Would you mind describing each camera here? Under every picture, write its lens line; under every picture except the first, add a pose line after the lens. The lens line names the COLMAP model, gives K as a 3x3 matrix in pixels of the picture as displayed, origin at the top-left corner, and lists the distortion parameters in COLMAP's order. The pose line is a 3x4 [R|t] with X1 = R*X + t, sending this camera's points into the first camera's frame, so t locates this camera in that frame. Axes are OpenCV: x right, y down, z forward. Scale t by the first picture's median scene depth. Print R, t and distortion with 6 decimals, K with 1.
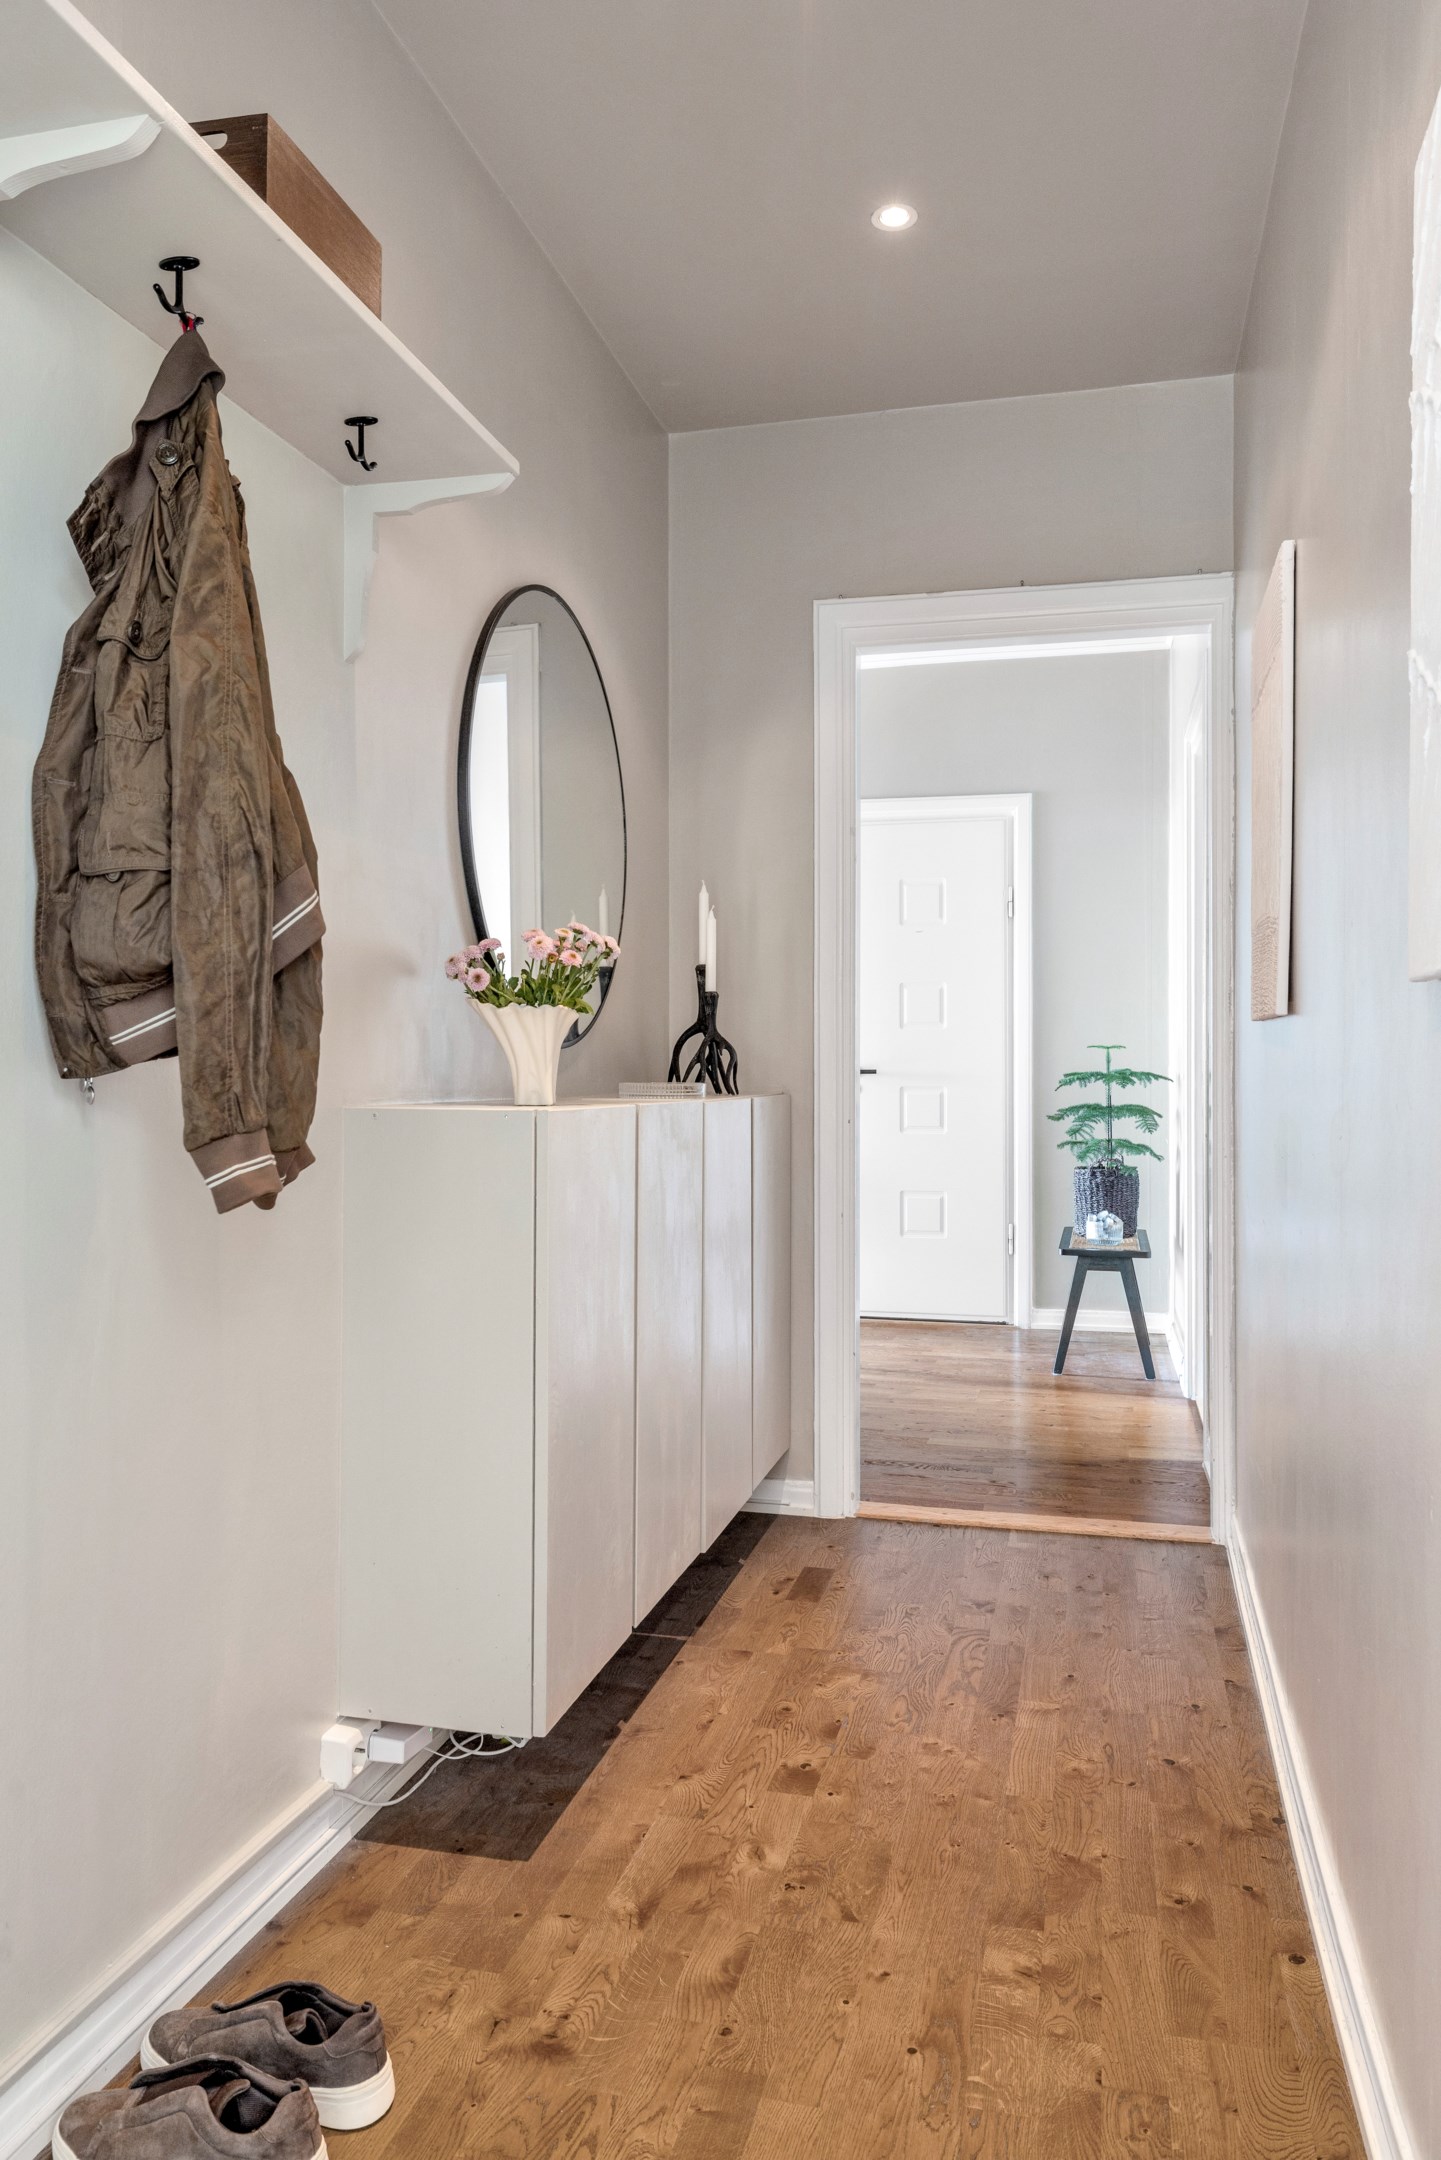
lens RADIAL K [[1486.1, 0, 720.5], [0, 1486.1, 1080.0], [0, 0, 1]] dist [0.000470, 0.001567]
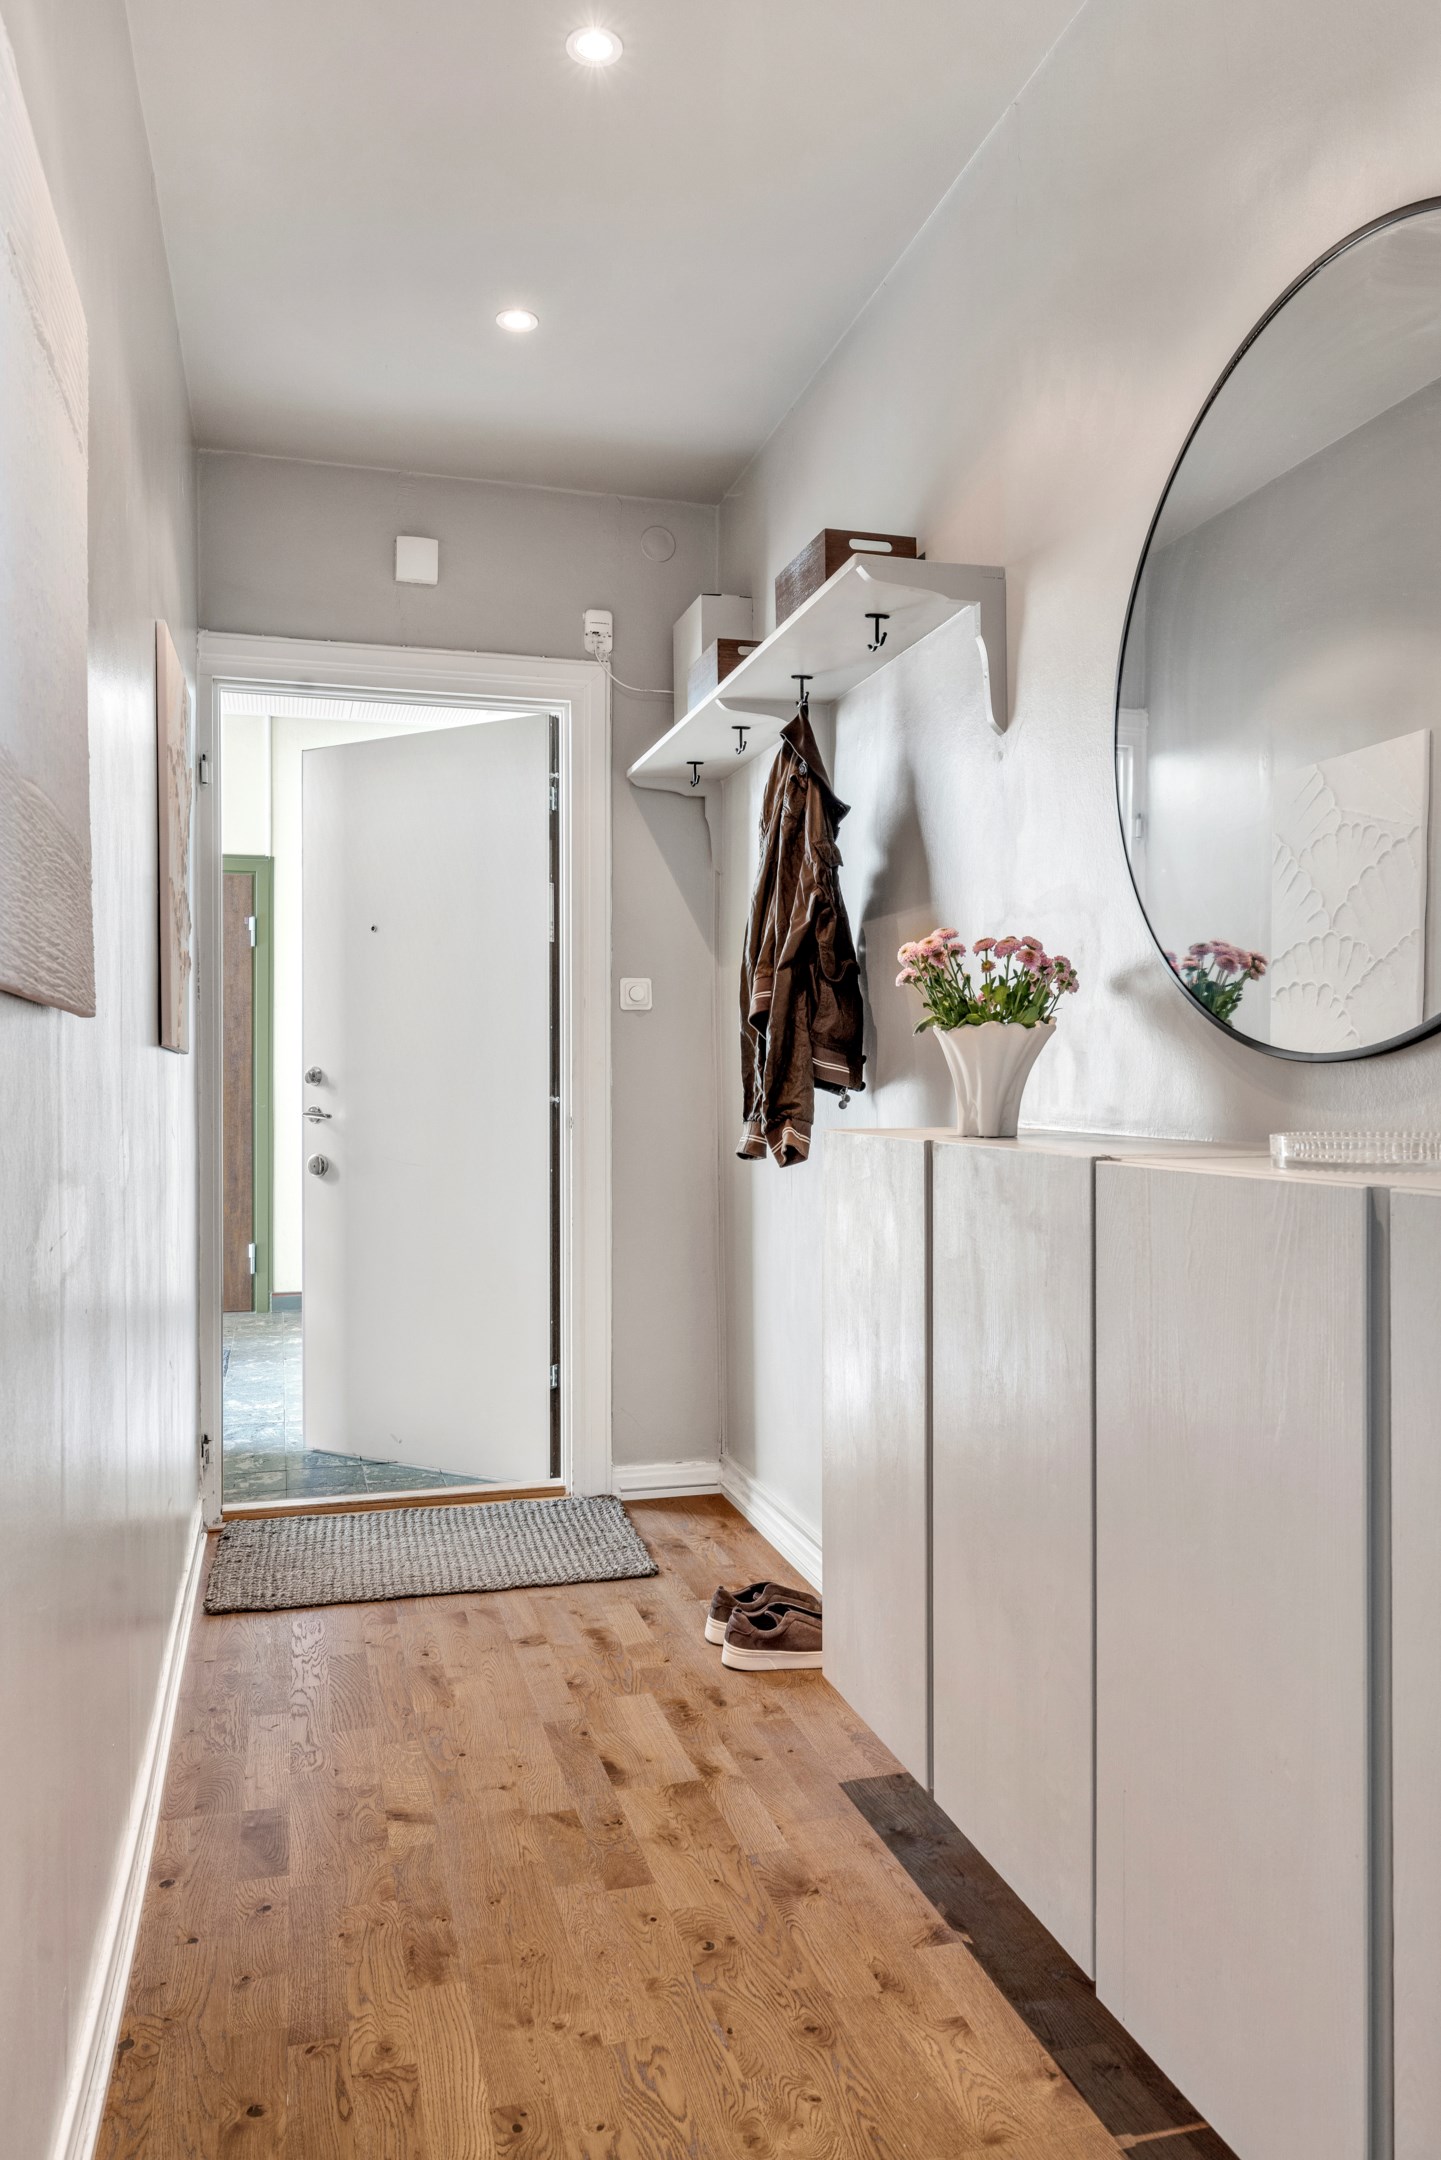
lens RADIAL K [[1486.1, 0, 720.5], [0, 1486.1, 1080.0], [0, 0, 1]] dist [0.000470, 0.001567]
pose [[-0.862813, -0.006159, -0.505486, 0.439236], [-0.007646, 0.999970, 0.000867, -0.017435], [0.505466, 0.004613, -0.862834, 1.598110]]
